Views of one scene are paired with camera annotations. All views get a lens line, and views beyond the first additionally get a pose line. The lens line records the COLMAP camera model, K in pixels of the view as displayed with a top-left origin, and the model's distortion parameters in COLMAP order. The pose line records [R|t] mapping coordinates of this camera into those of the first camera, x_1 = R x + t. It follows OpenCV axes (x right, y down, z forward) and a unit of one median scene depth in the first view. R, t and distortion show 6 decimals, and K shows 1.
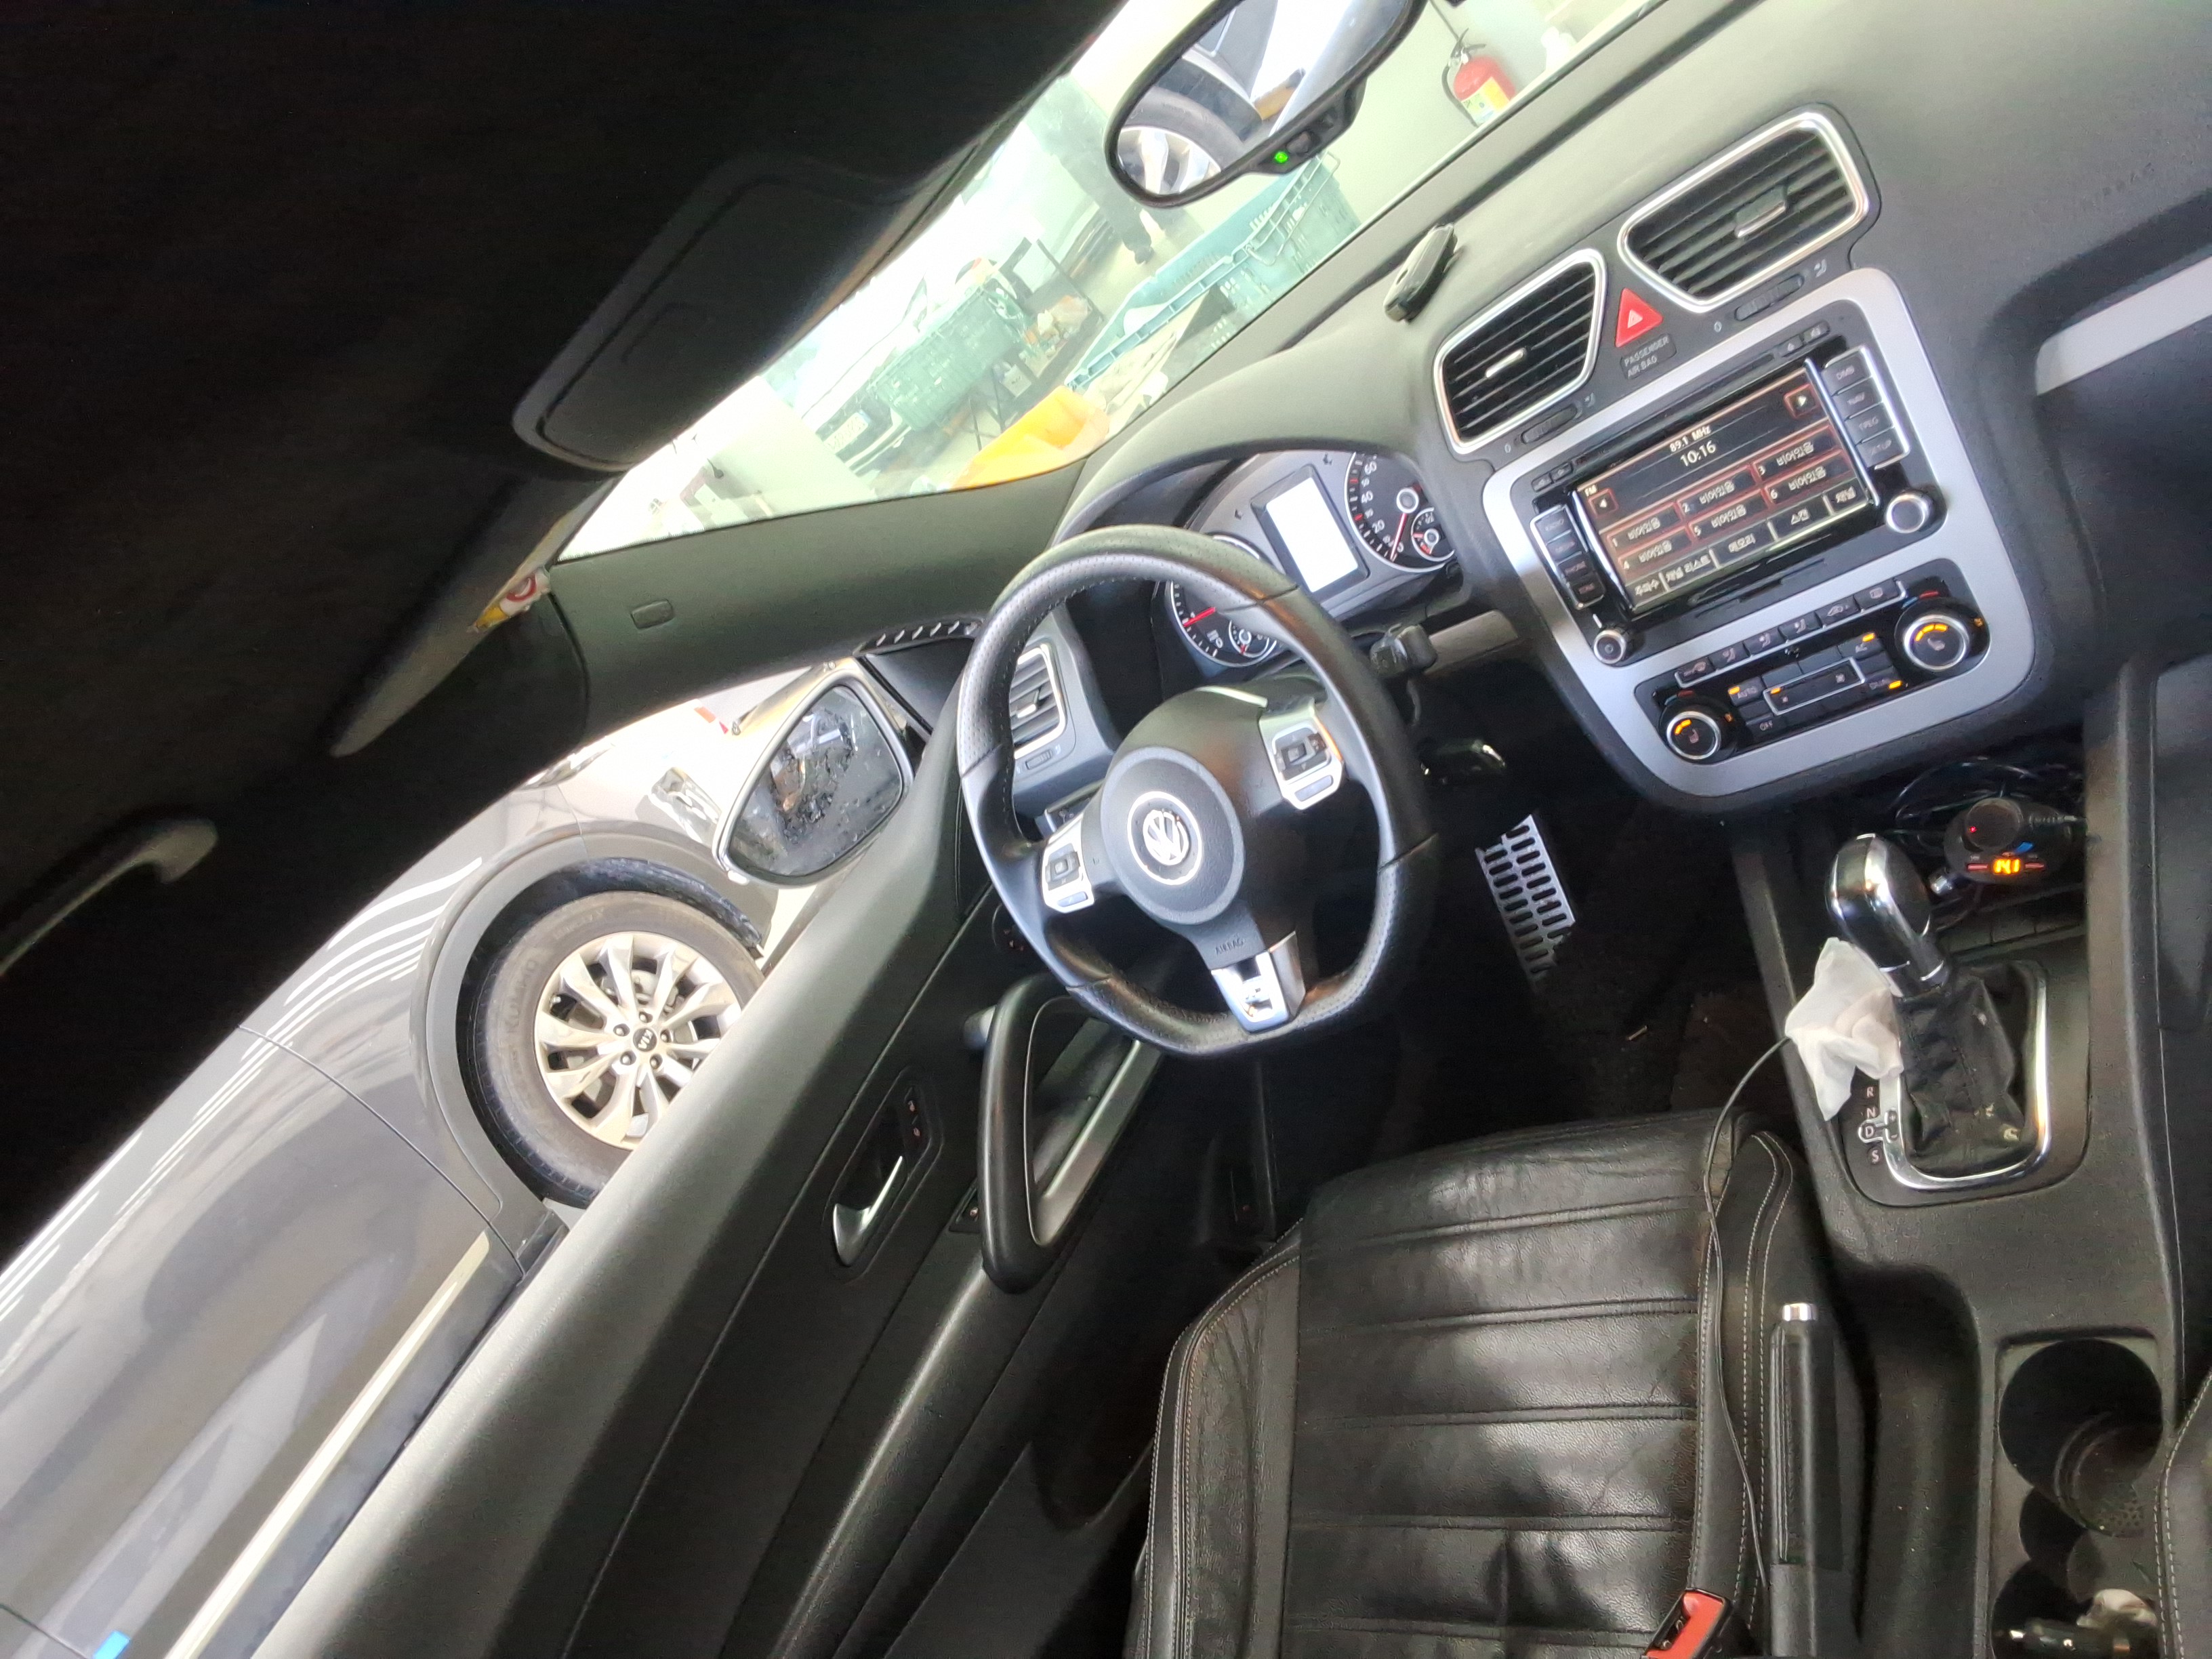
lens RADIAL K [[1754.7, 0, 1109.5], [0, 1754.7, 887.5], [0, 0, 1]] dist [0.128769, -0.187223]
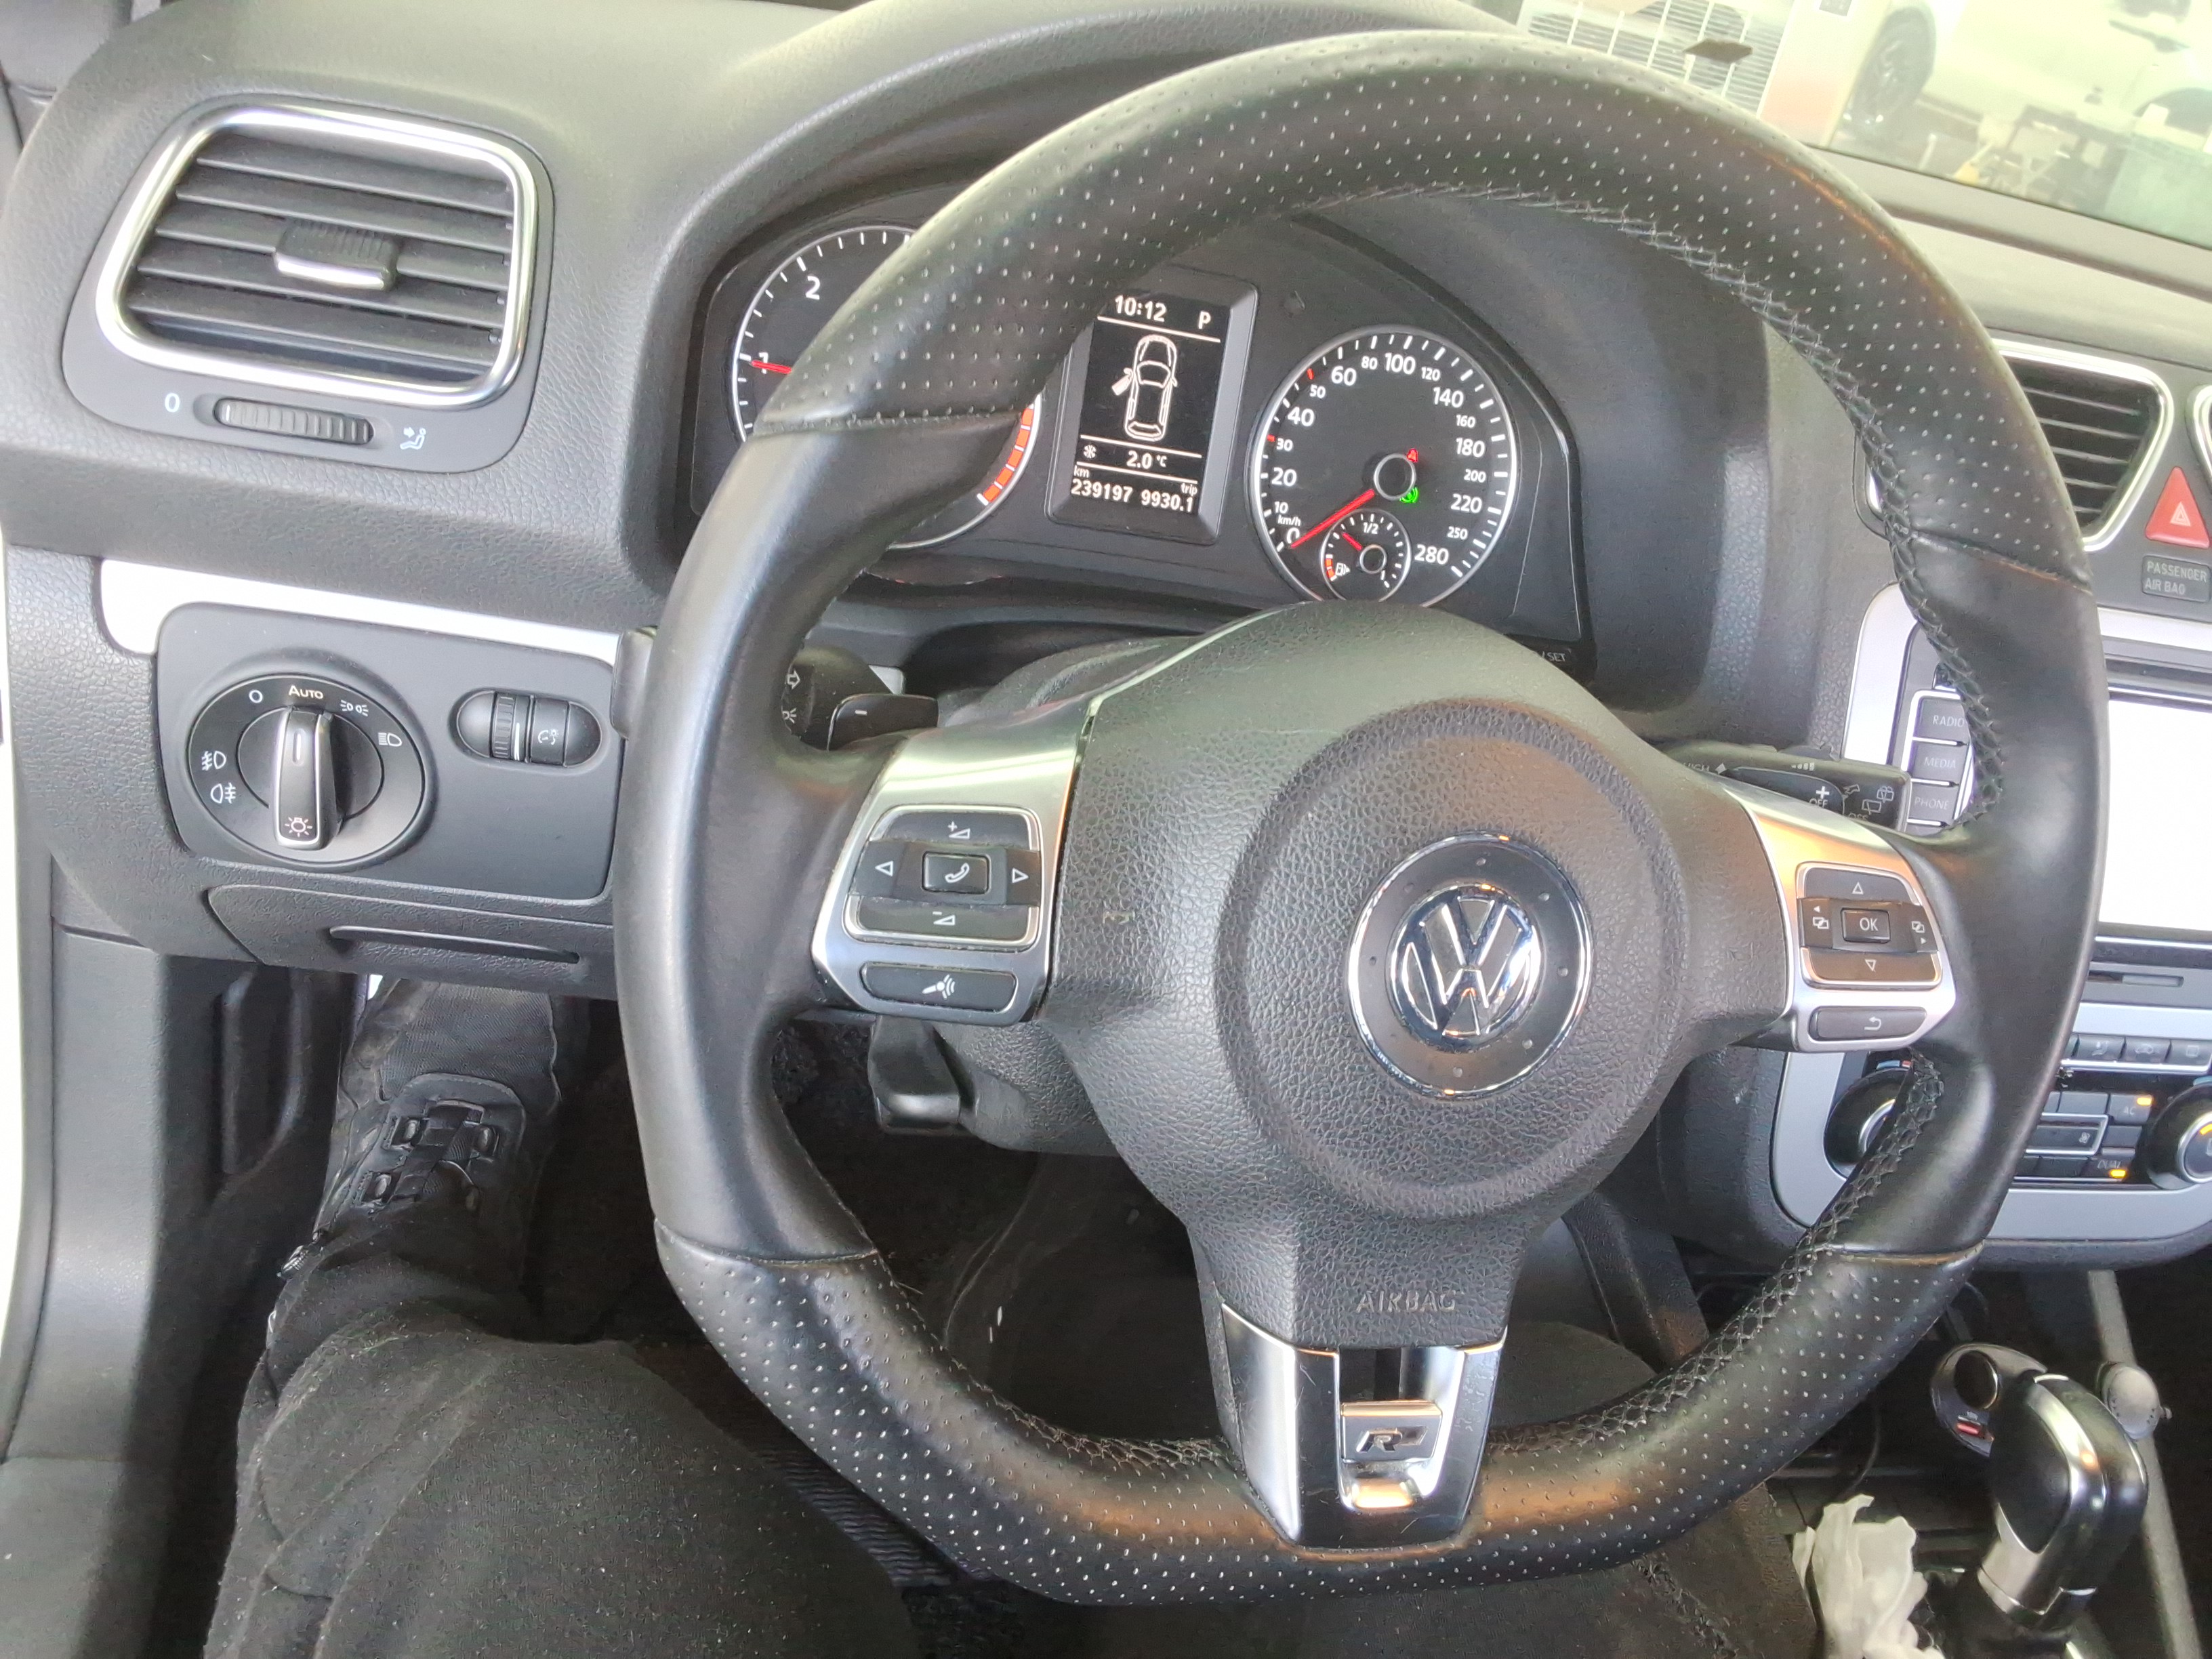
lens RADIAL K [[1754.7, 0, 1109.5], [0, 1754.7, 887.5], [0, 0, 1]] dist [0.128769, -0.187223]
pose [[0.362664, 0.371987, 0.854459, -0.336037], [-0.262152, 0.920578, -0.289505, 0.086653], [-0.894288, -0.119005, 0.431378, 1.034106]]
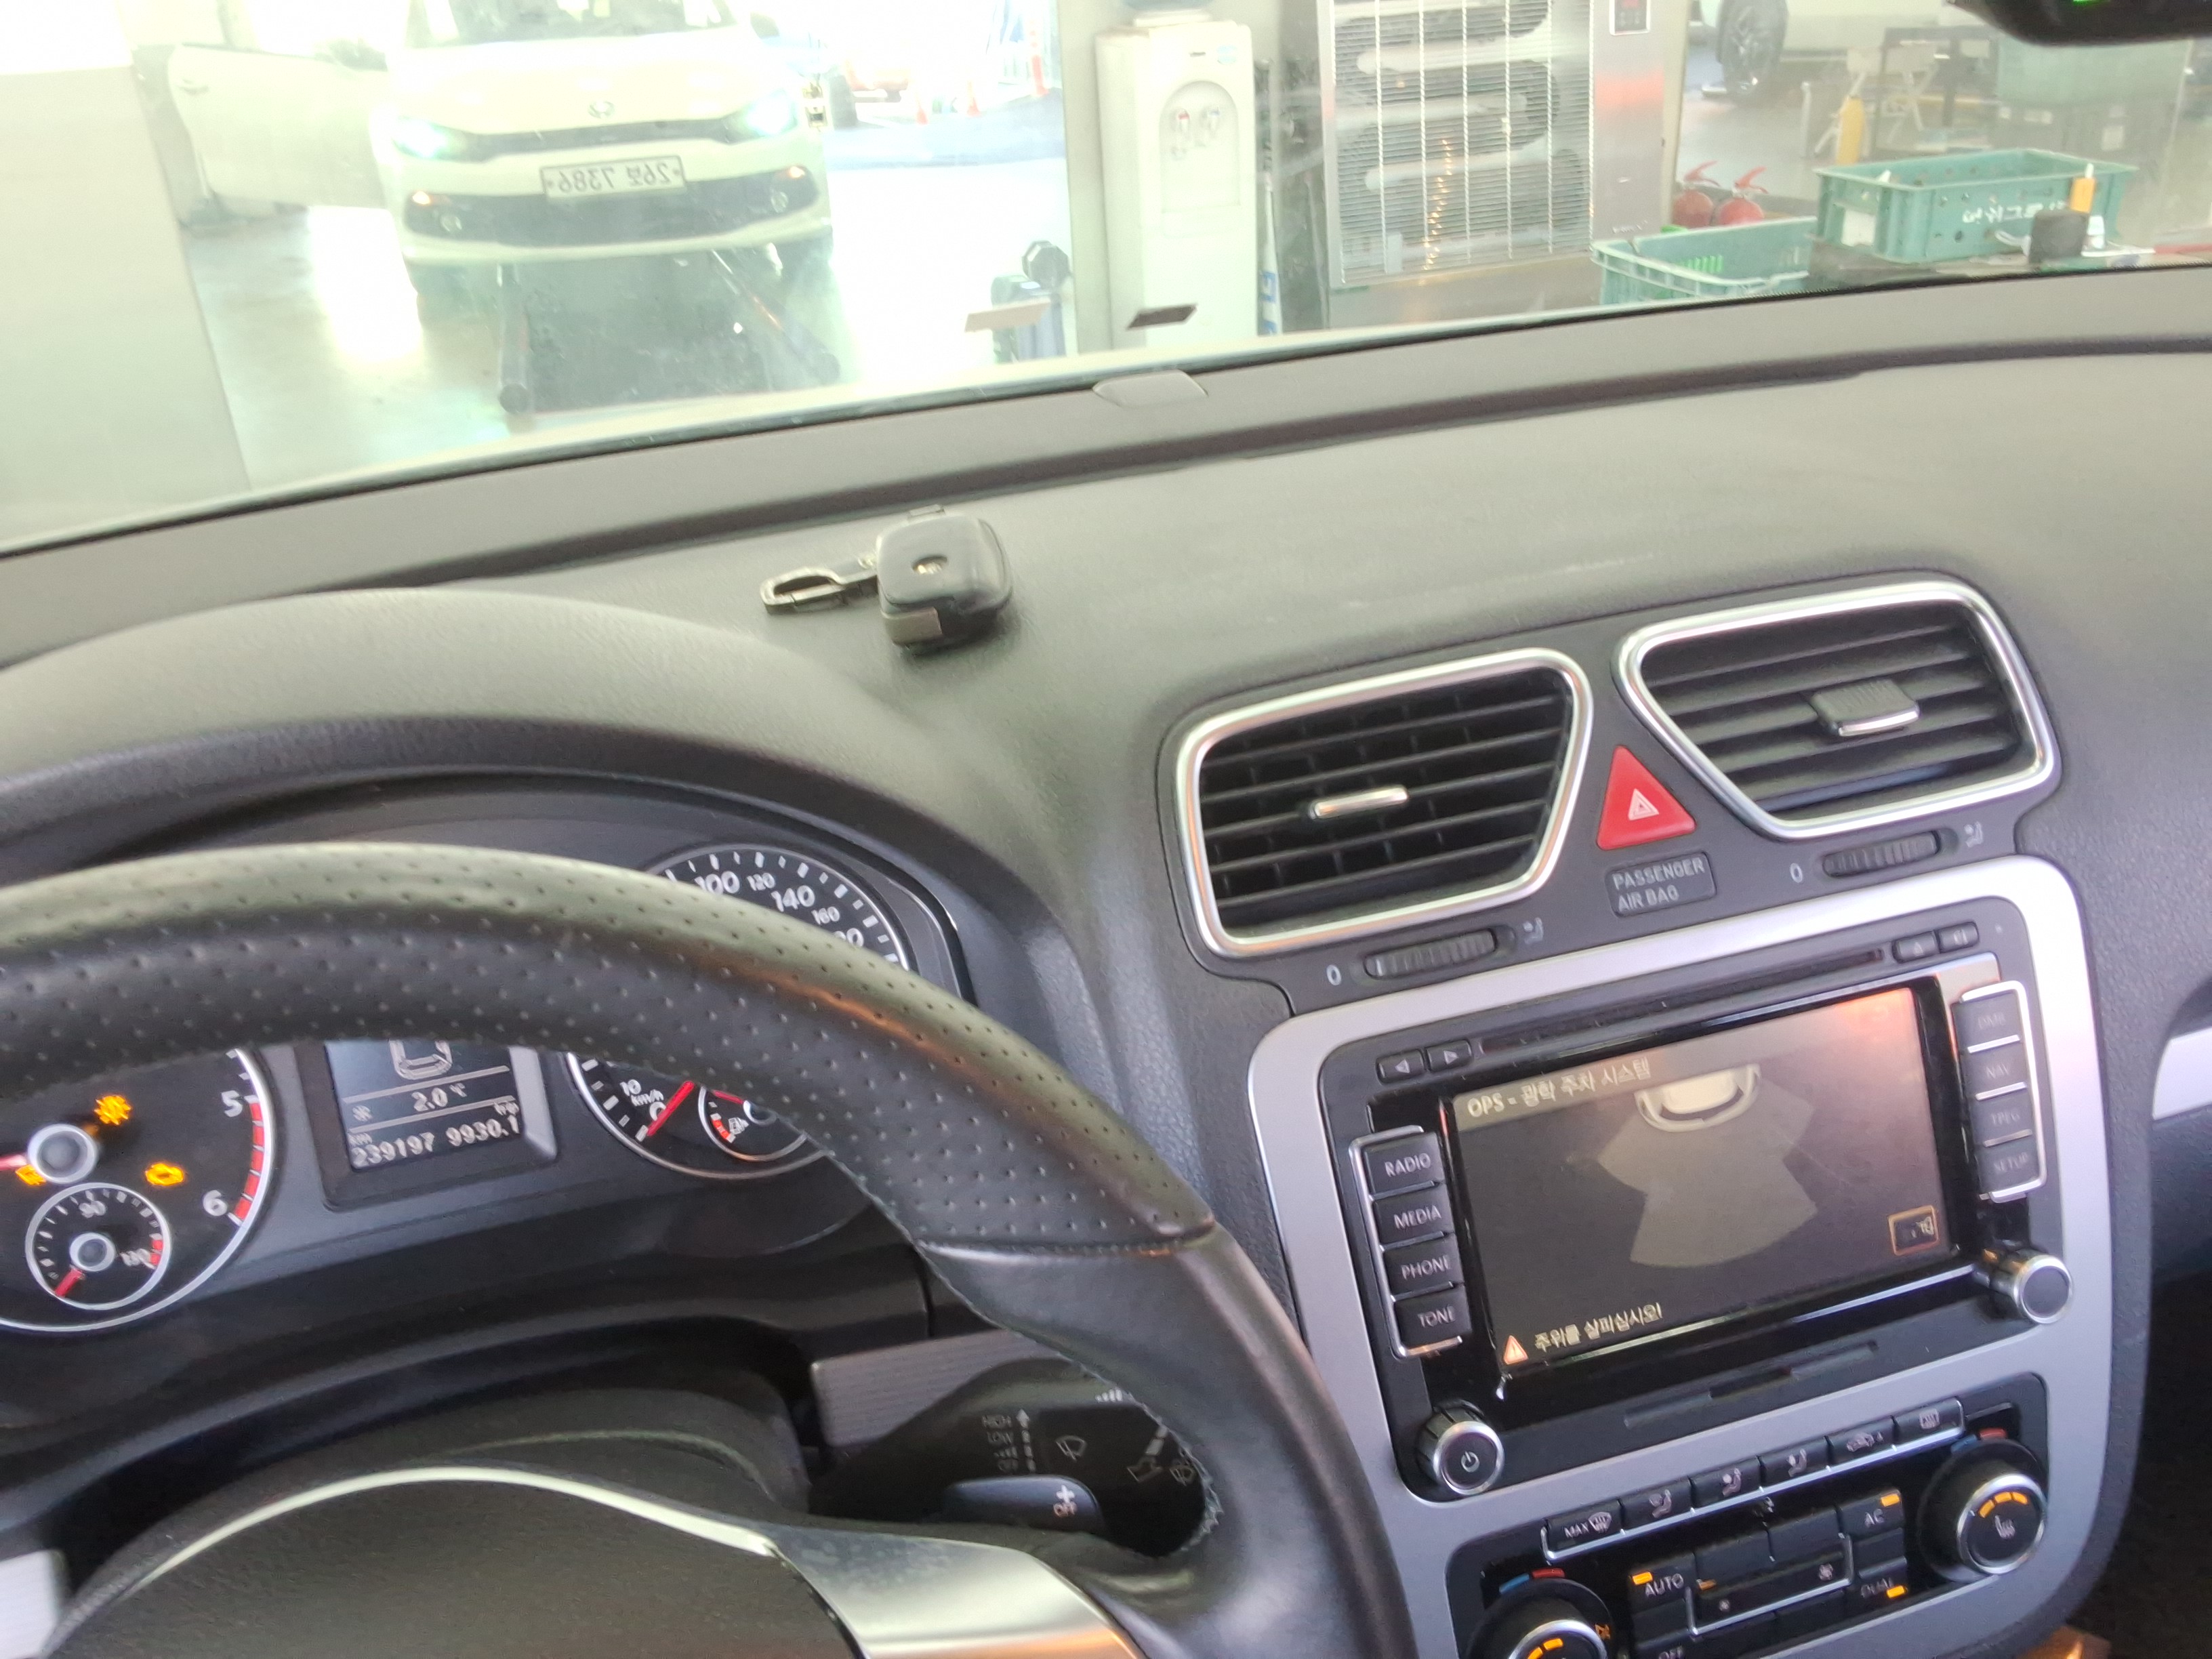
lens RADIAL K [[1754.7, 0, 1109.5], [0, 1754.7, 887.5], [0, 0, 1]] dist [0.128769, -0.187223]
pose [[0.532471, 0.309943, 0.787661, -0.175609], [-0.007670, 0.932277, -0.361664, -0.111297], [-0.846413, 0.186534, 0.498788, 0.866997]]
